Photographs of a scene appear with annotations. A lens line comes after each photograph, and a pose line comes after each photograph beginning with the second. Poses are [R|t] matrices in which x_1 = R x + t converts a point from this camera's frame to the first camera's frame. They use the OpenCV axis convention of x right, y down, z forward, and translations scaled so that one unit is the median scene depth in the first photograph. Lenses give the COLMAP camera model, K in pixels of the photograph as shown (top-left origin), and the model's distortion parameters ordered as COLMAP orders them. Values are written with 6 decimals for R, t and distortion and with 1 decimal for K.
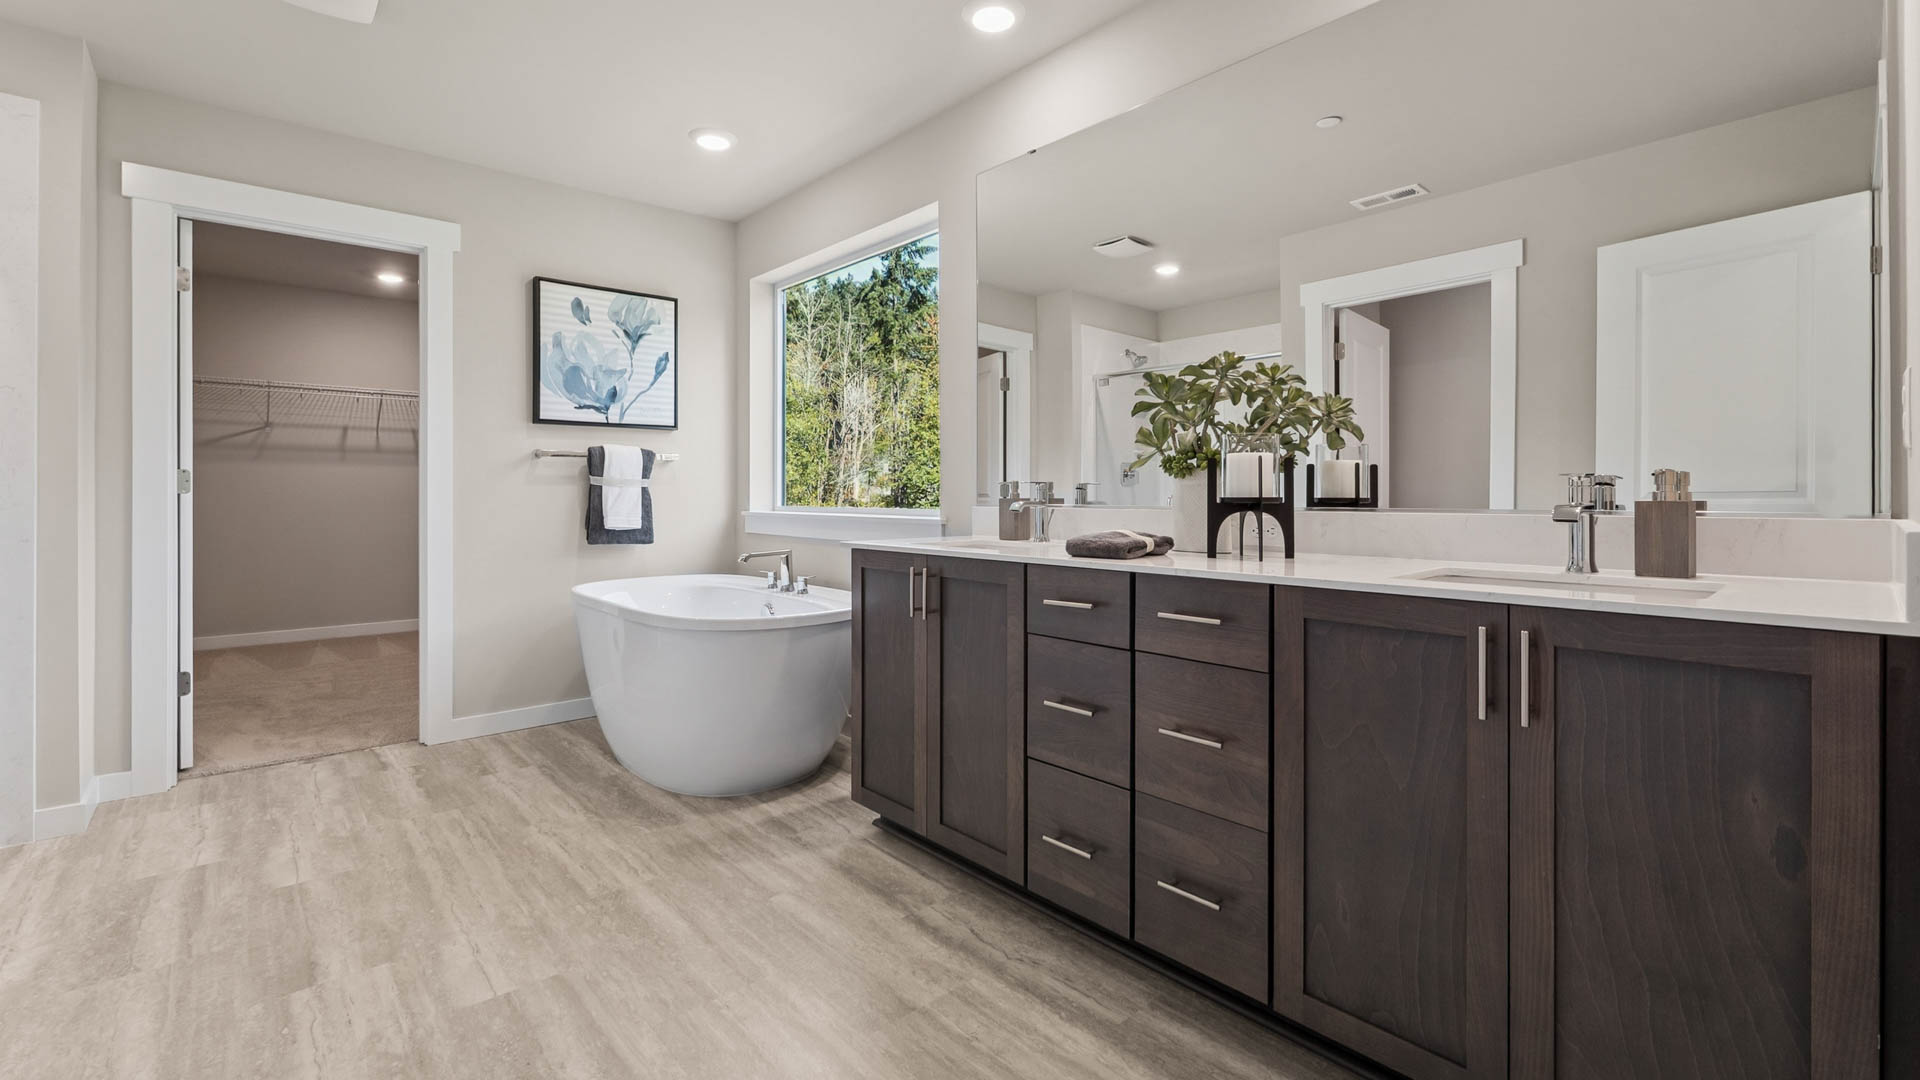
lens RADIAL K [[822.6, 0, 950.3], [0, 822.6, 482.5], [0, 0, 1]] dist [-0.000160, -0.000475]
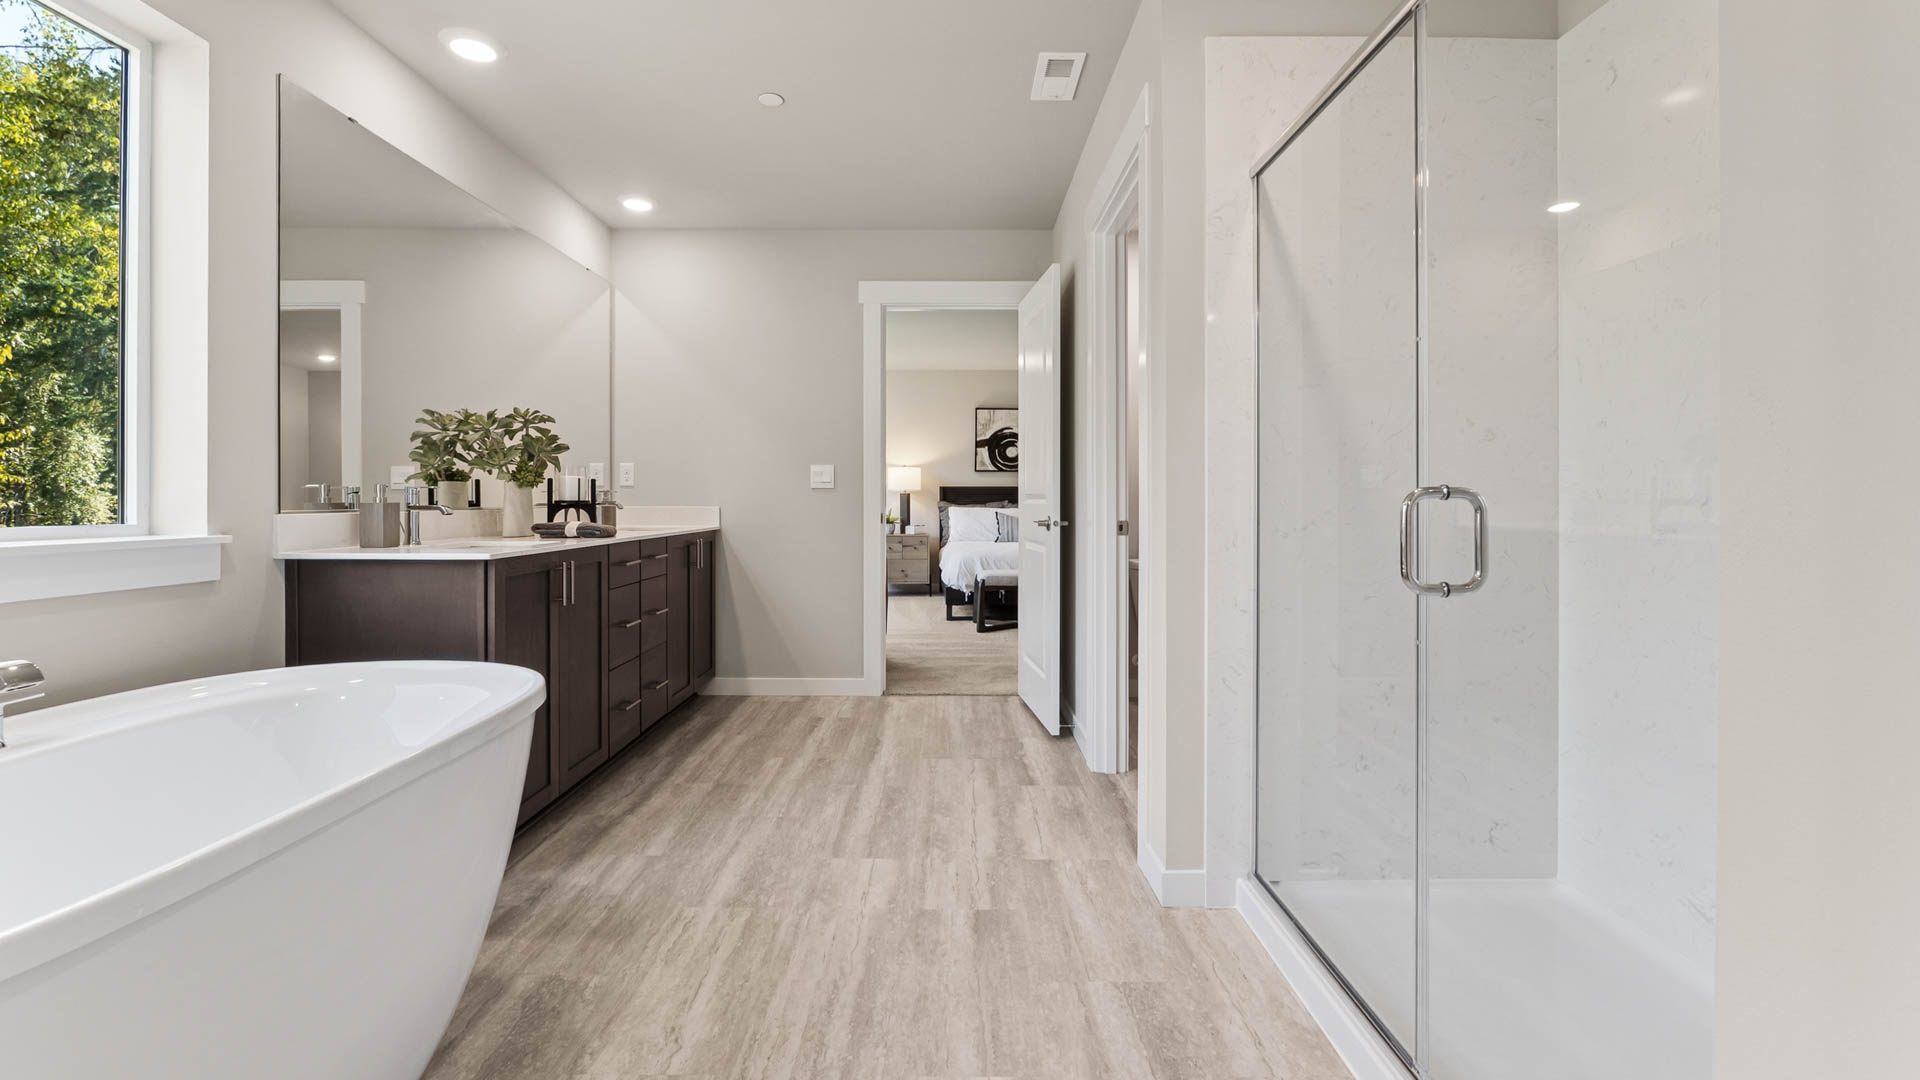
lens RADIAL K [[822.6, 0, 961.9], [0, 822.6, 523.0], [0, 0, 1]] dist [-0.000160, -0.000475]
pose [[-0.767843, -0.019340, 0.640346, -1.420167], [-0.011325, 0.999798, 0.016616, 0.026873], [-0.640538, 0.005506, -0.767907, 1.808902]]
